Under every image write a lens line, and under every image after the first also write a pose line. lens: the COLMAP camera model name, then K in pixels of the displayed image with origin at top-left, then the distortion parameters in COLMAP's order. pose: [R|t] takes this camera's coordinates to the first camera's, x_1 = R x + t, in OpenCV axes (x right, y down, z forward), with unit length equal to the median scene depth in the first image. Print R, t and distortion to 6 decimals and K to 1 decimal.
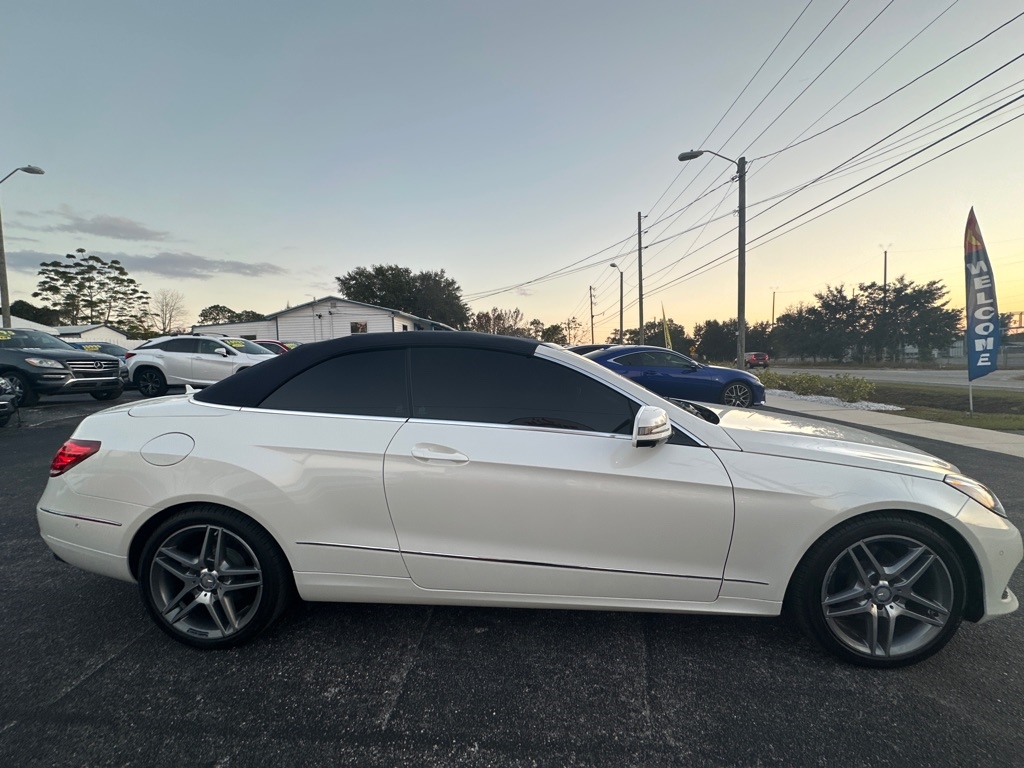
lens RADIAL K [[410.8, 0, 508.9], [0, 410.8, 388.9], [0, 0, 1]] dist [-0.005126, 0.001737]
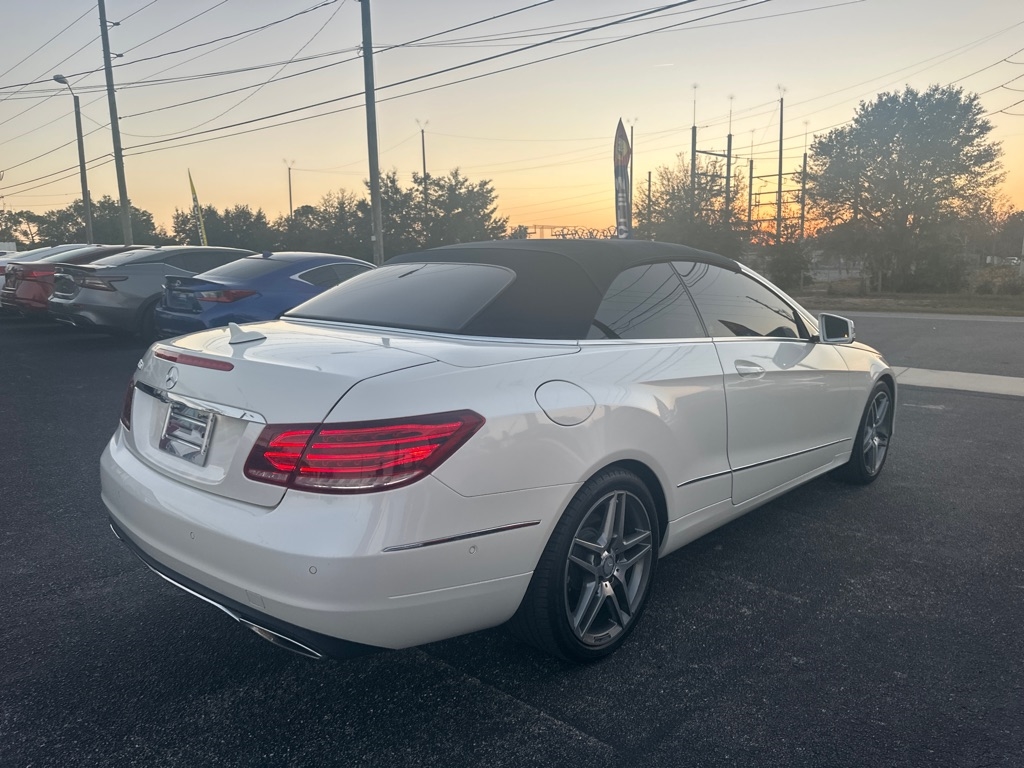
lens RADIAL K [[732.1, 0, 517.3], [0, 732.1, 395.7], [0, 0, 1]] dist [0.052309, -0.063463]
pose [[0.628131, -0.118668, 0.769005, -0.116322], [0.049974, 0.992414, 0.112324, -0.000358], [-0.776501, -0.032124, 0.629296, 0.017972]]
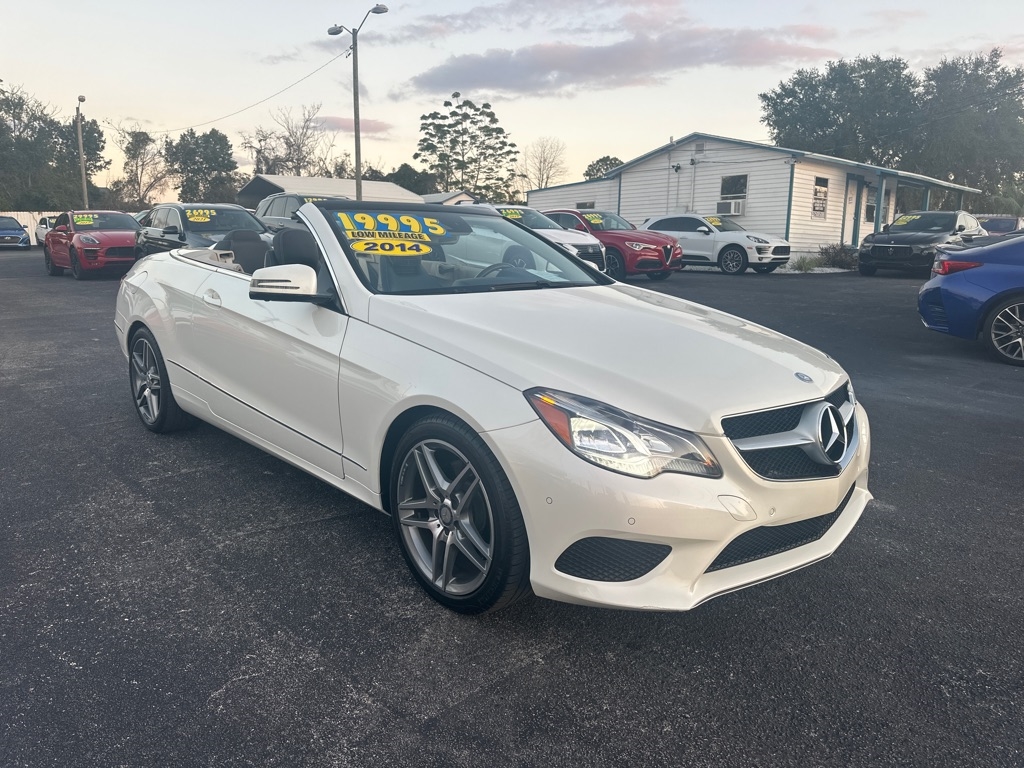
lens RADIAL K [[732.1, 0, 505.9], [0, 732.1, 412.2], [0, 0, 1]] dist [0.052309, -0.063463]
pose [[0.710050, 0.181466, -0.680366, 0.113419], [-0.079017, 0.980654, 0.179095, 0.002277], [0.699703, -0.073406, 0.710652, 0.004927]]
